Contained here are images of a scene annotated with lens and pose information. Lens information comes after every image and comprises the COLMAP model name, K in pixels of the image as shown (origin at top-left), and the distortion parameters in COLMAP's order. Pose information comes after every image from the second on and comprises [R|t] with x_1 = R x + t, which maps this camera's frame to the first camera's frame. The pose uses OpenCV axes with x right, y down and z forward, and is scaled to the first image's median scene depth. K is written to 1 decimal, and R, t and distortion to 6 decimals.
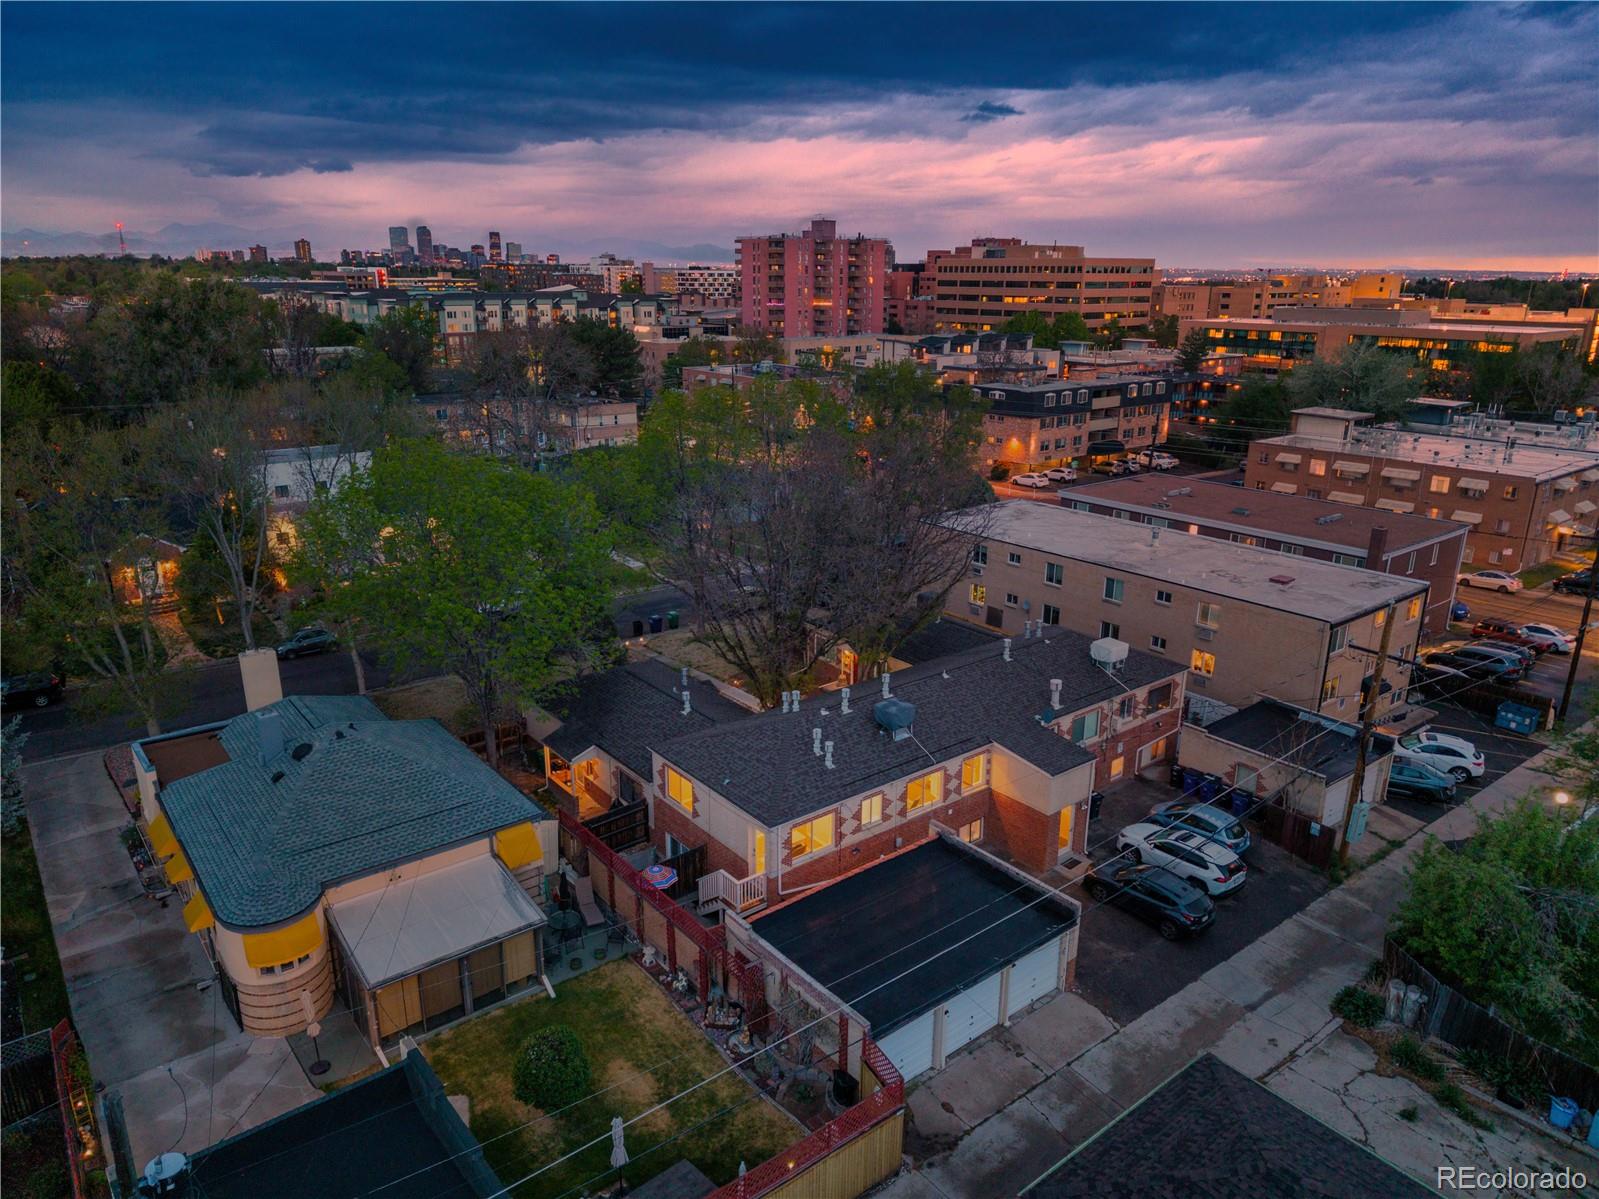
lens RADIAL K [[1081.9, 0, 799.5], [0, 1081.9, 599.5], [0, 0, 1]] dist [0.001934, -0.000843]
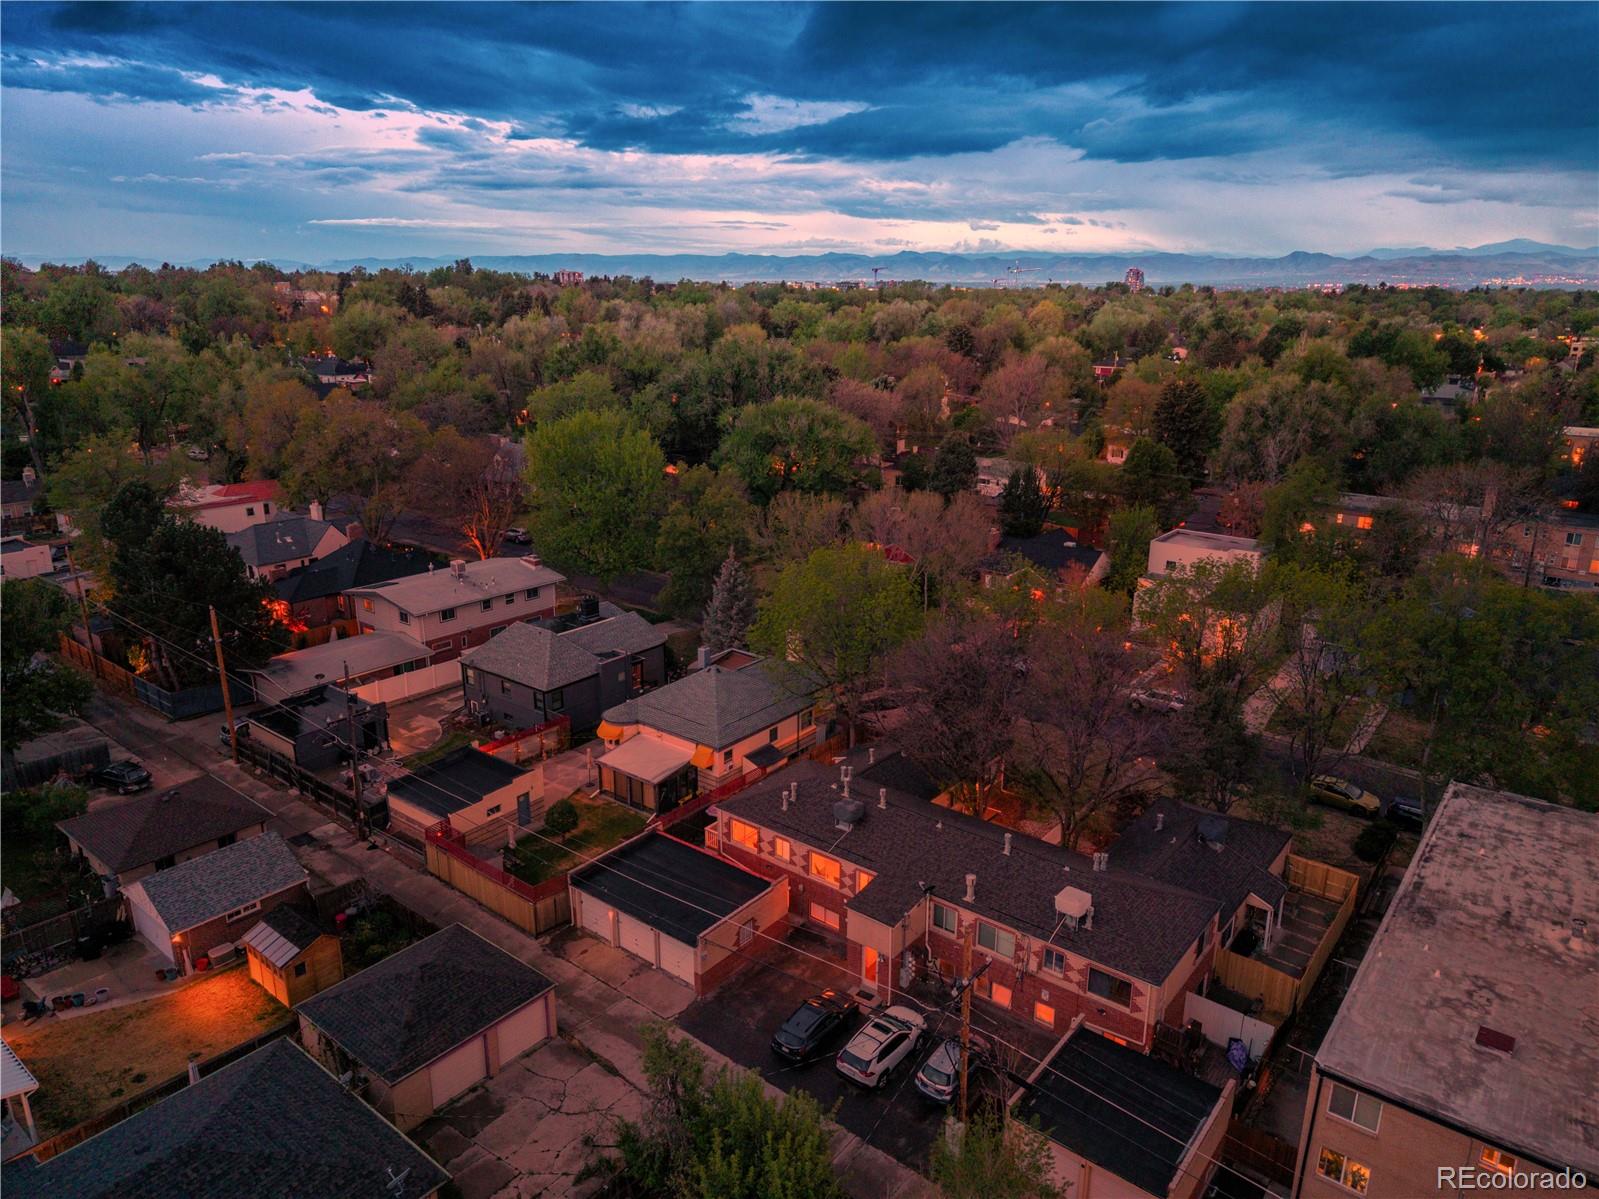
lens RADIAL K [[1081.9, 0, 799.5], [0, 1081.9, 599.5], [0, 0, 1]] dist [0.001934, -0.000843]
pose [[0.229944, 0.277924, -0.932676, 1.318844], [-0.296715, 0.932749, 0.204793, -0.416163], [0.926869, 0.229648, 0.296944, 0.510805]]
